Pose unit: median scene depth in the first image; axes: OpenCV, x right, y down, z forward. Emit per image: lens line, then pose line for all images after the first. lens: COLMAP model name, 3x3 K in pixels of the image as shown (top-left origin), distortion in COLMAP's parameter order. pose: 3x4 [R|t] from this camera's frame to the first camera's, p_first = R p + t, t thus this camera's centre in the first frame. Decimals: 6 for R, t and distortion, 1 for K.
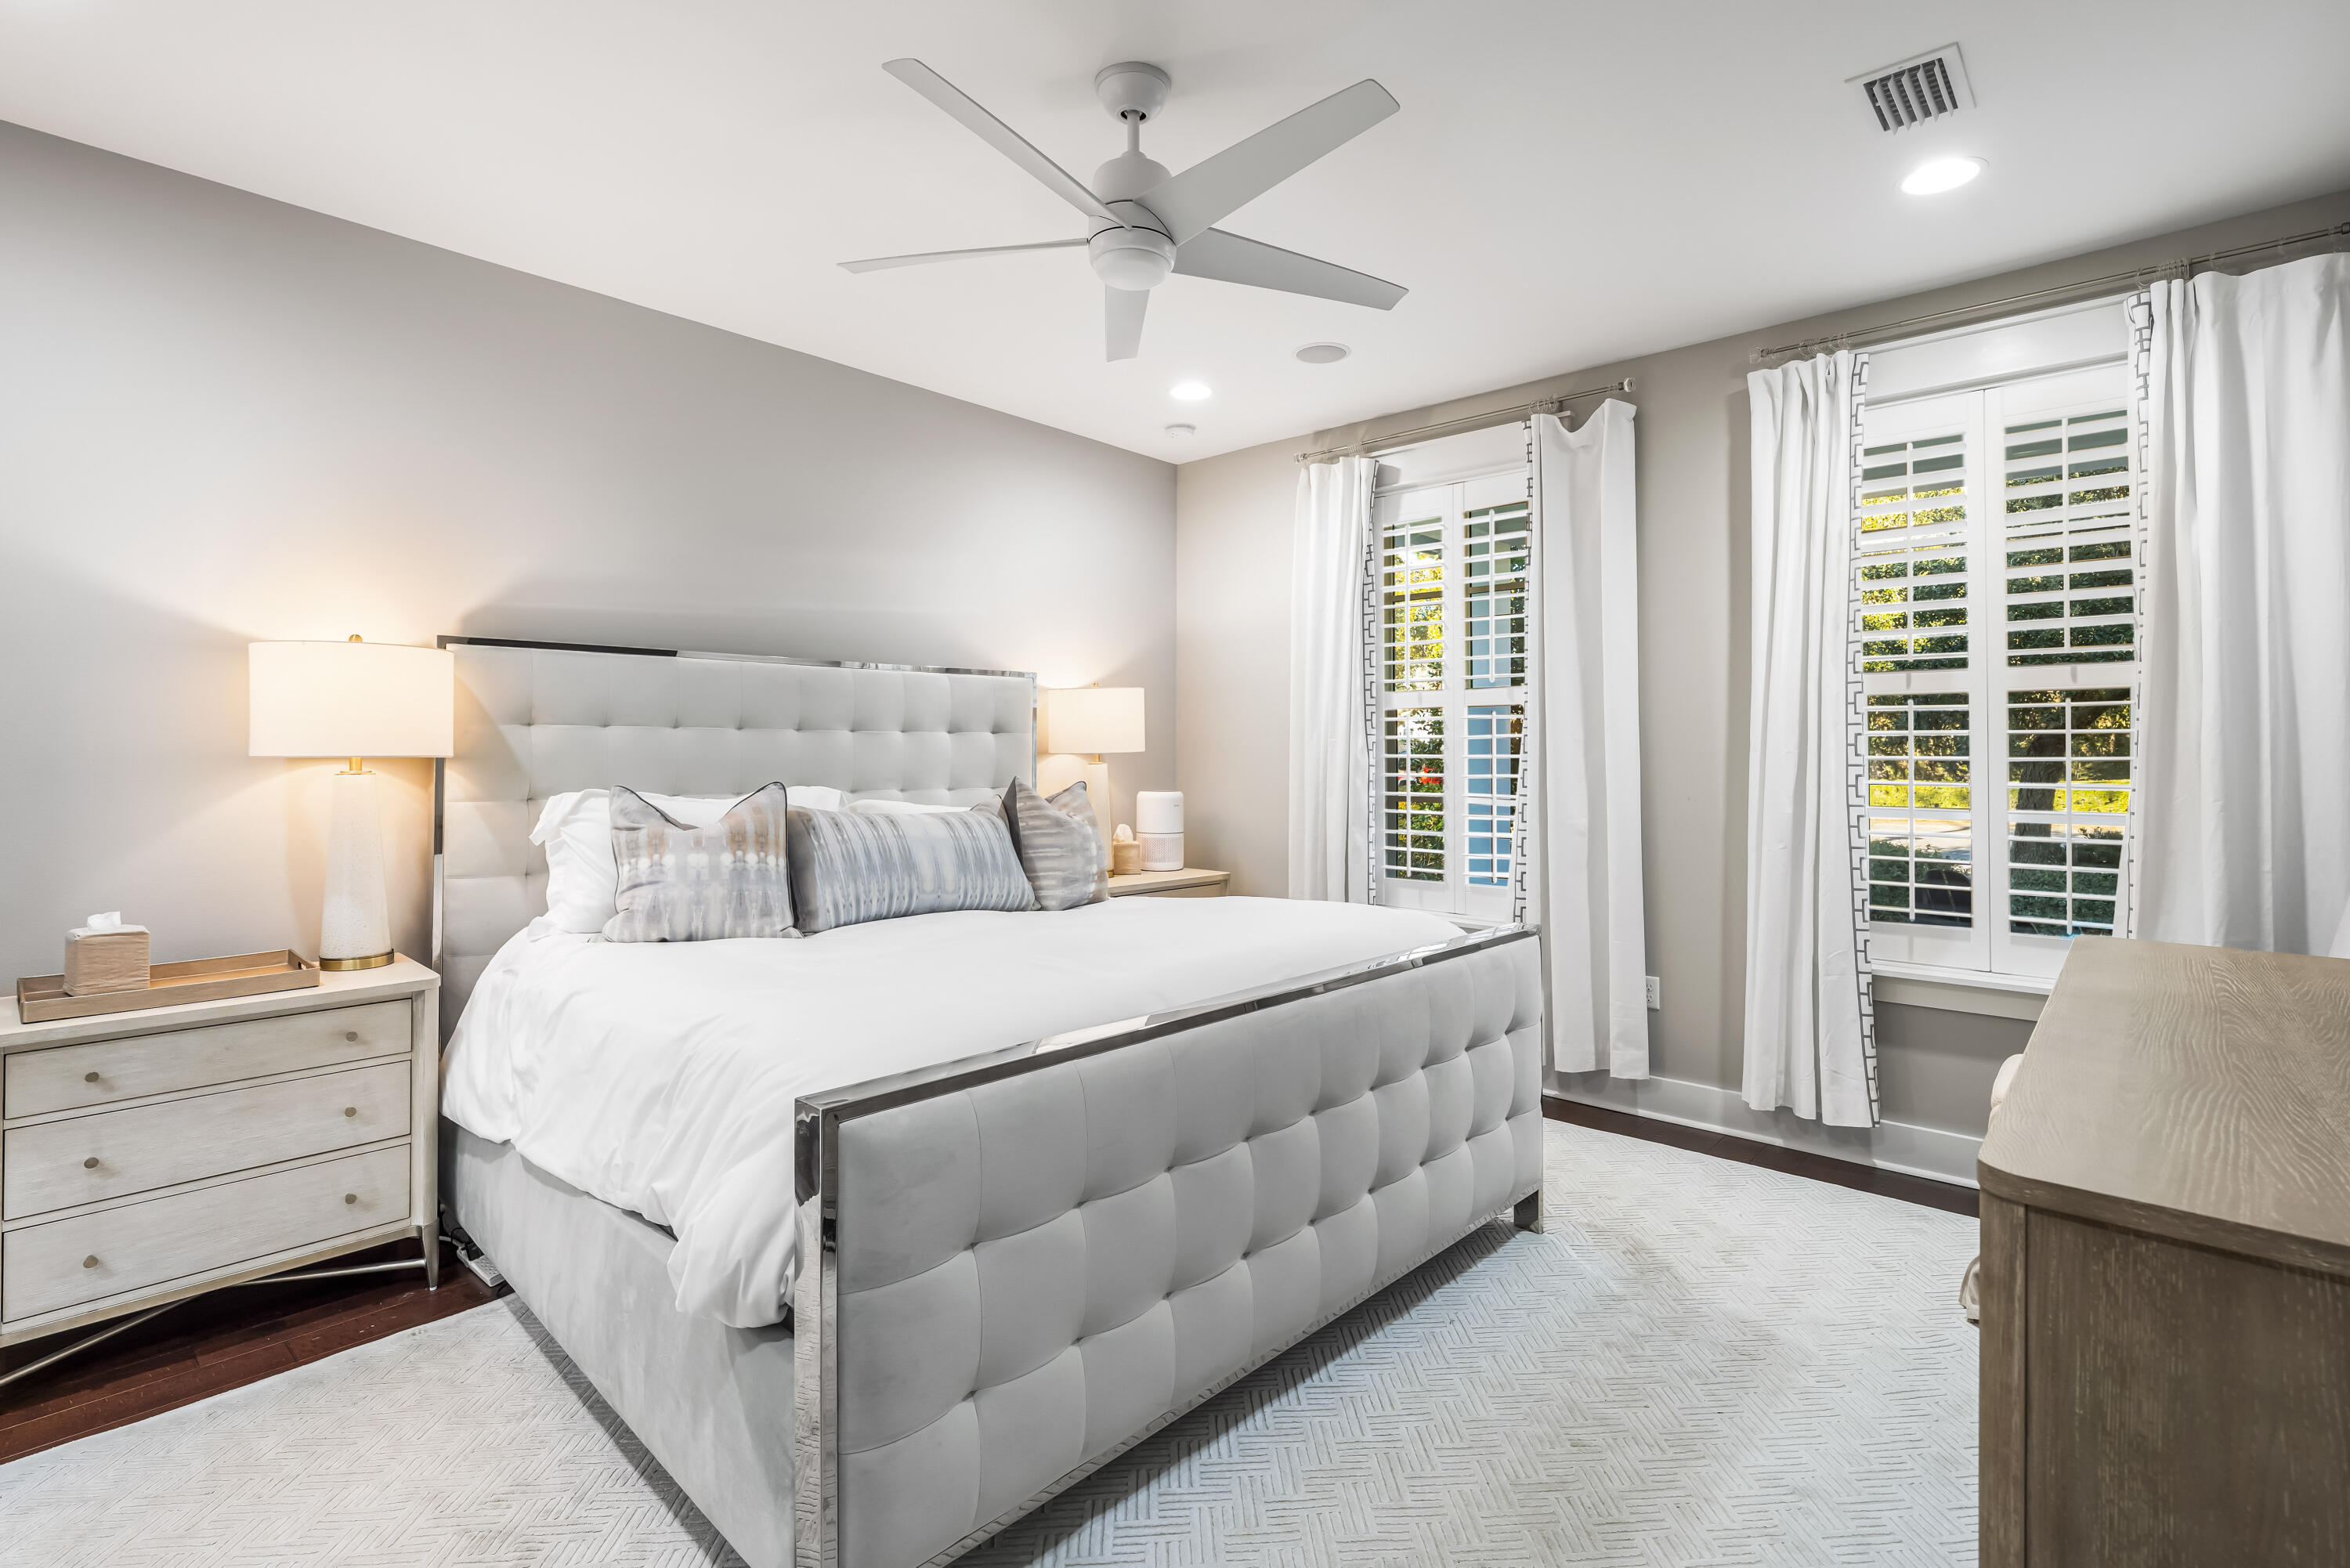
lens RADIAL K [[1071.5, 0, 1175.1], [0, 1071.5, 745.8], [0, 0, 1]] dist [0.003752, 0.001099]
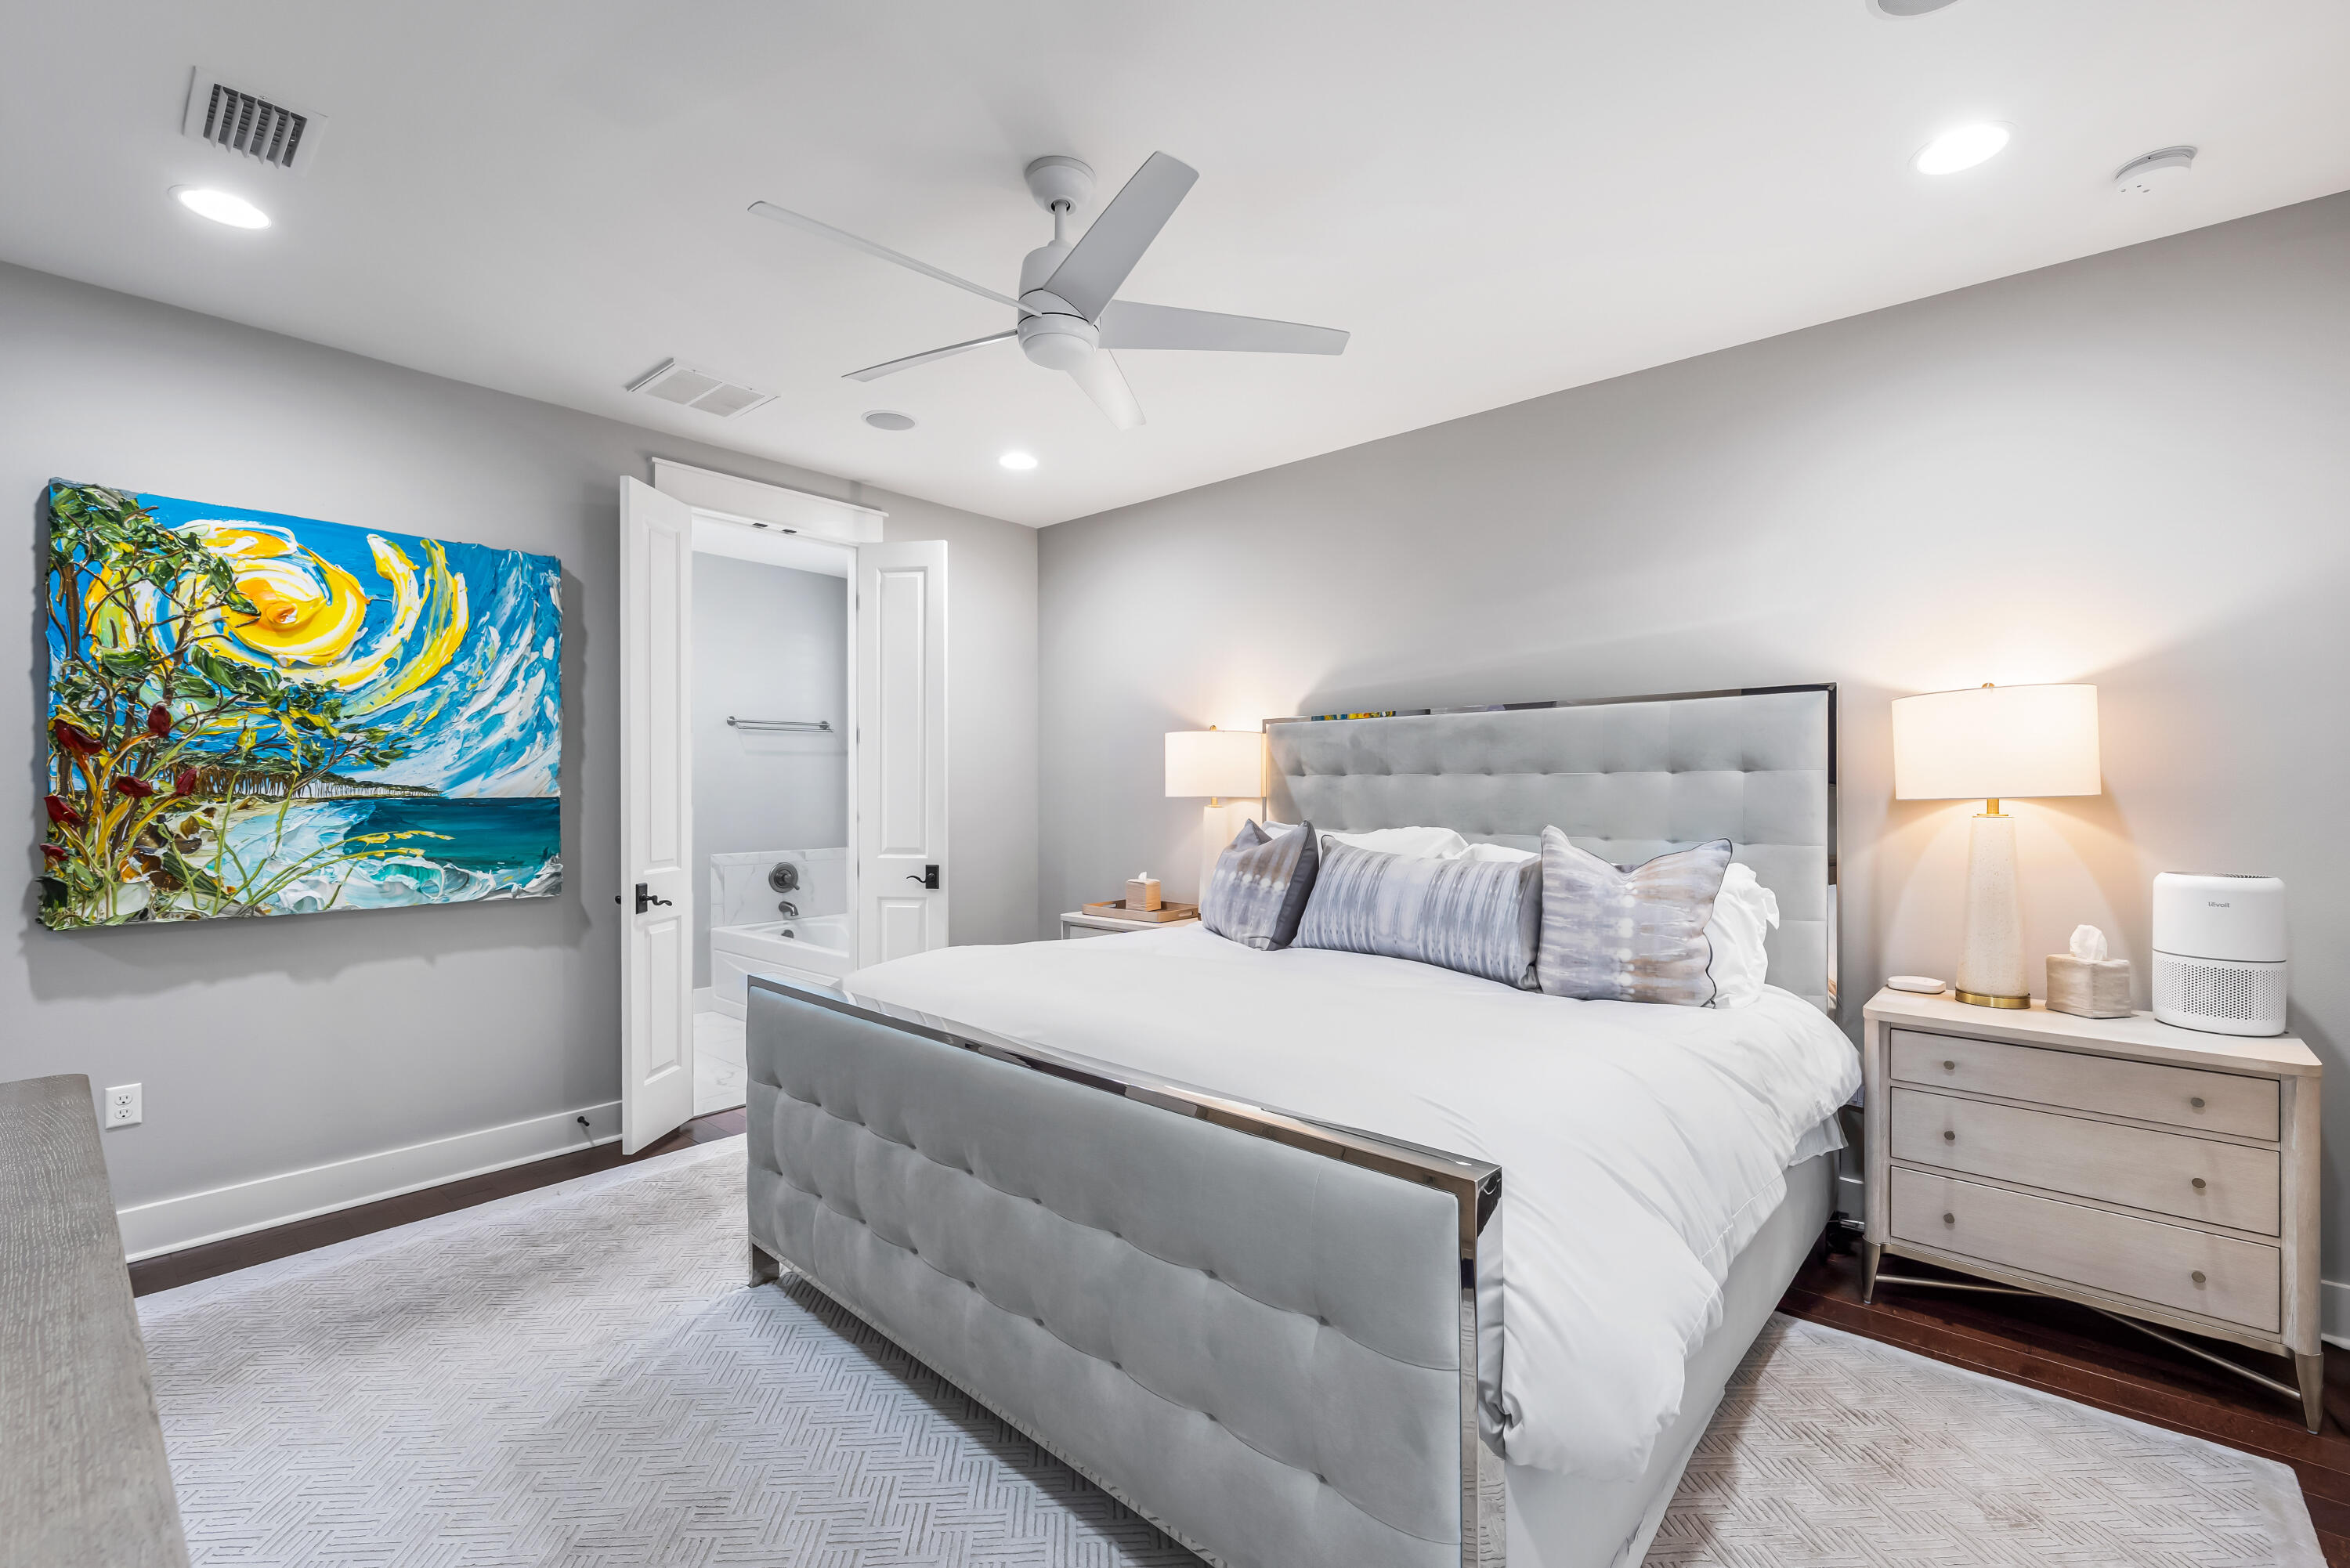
lens RADIAL K [[998.8, 0, 1170.7], [0, 998.8, 784.6], [0, 0, 1]] dist [0.002349, -0.000033]
pose [[0.031819, -0.009627, -0.999447, 0.619329], [0.003284, 0.999949, -0.009527, 0.003814], [0.999488, -0.002979, 0.031849, 0.686726]]
